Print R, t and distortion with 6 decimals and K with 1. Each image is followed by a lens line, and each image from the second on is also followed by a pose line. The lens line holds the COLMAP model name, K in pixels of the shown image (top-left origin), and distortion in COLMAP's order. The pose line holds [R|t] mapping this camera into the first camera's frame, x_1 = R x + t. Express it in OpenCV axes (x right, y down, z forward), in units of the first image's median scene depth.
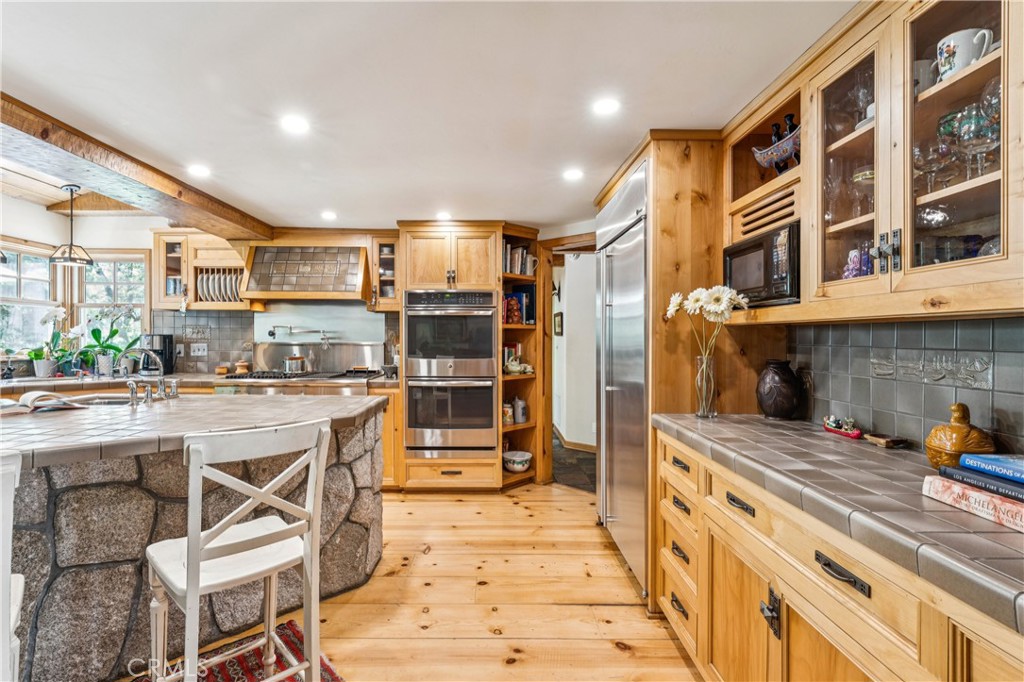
lens RADIAL K [[491.7, 0, 492.5], [0, 491.7, 339.2], [0, 0, 1]] dist [-0.001306, -0.000267]
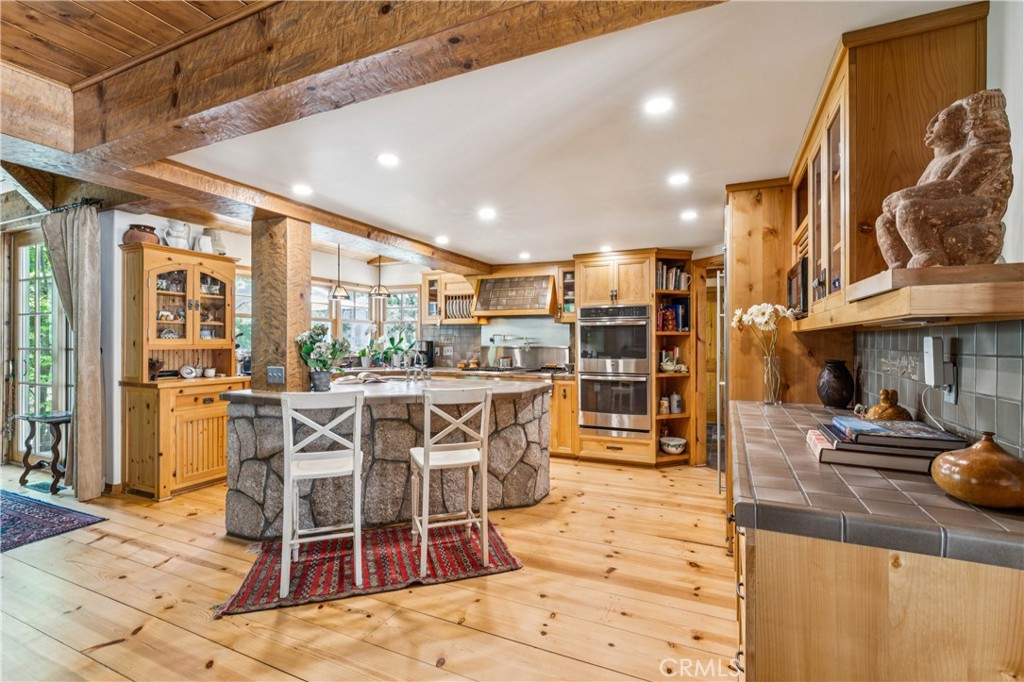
lens RADIAL K [[461.8, 0, 512.0], [0, 461.8, 341.0], [0, 0, 1]] dist [0.001390, 0.000347]
pose [[0.909772, -0.003790, -0.415091, 0.172483], [0.001071, 0.999976, -0.006784, 0.000650], [0.415107, 0.005727, 0.909755, -0.204272]]
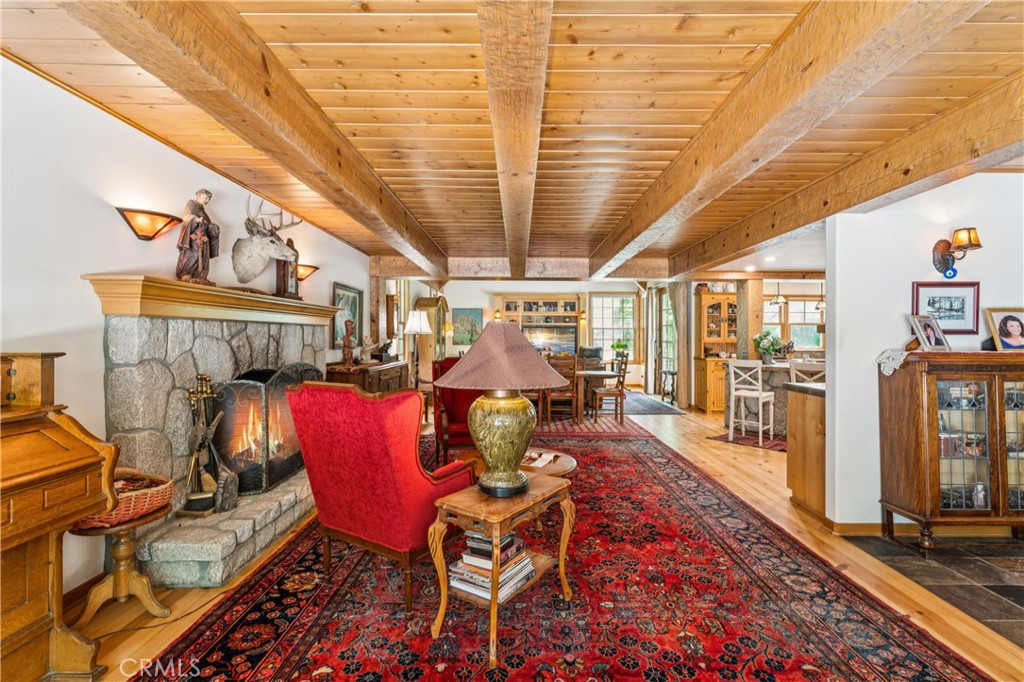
lens RADIAL K [[469.8, 0, 499.8], [0, 469.8, 342.2], [0, 0, 1]] dist [-0.001726, -0.000407]
pose [[-0.028985, 0.005375, -0.999565, 1.186541], [-0.003024, 0.999980, 0.005465, 0.000953], [0.999575, 0.003181, -0.028968, -0.483170]]
